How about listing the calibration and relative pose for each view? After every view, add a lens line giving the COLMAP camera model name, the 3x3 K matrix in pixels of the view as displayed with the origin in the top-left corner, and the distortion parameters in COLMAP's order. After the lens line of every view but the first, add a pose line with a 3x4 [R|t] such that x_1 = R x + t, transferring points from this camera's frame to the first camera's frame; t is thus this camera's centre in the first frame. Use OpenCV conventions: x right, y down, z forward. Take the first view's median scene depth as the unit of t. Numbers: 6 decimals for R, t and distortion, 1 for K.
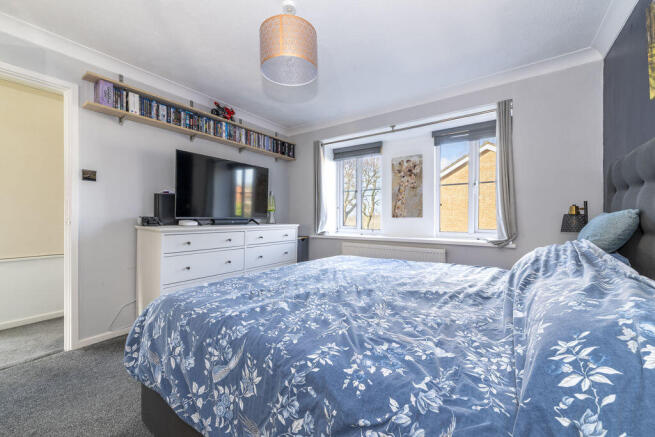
lens RADIAL K [[259.6, 0, 324.0], [0, 259.6, 217.5], [0, 0, 1]] dist [-0.005174, 0.000499]
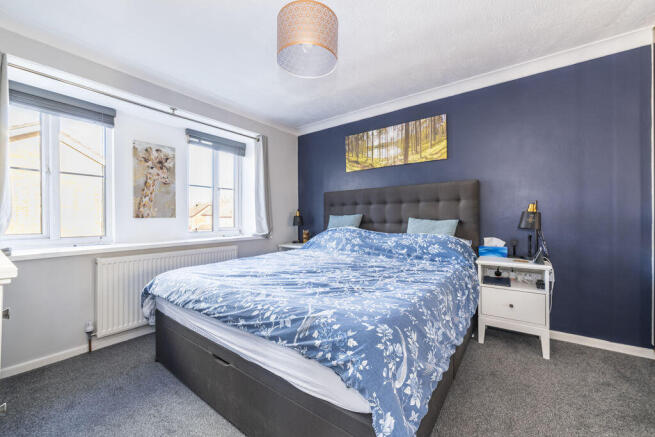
lens RADIAL K [[259.6, 0, 324.6], [0, 259.6, 218.5], [0, 0, 1]] dist [-0.005174, 0.000499]
pose [[0.019728, -0.006290, 0.999786, -0.505689], [-0.002043, 0.999978, 0.006331, -0.004950], [-0.999803, -0.002168, 0.019715, 0.451011]]
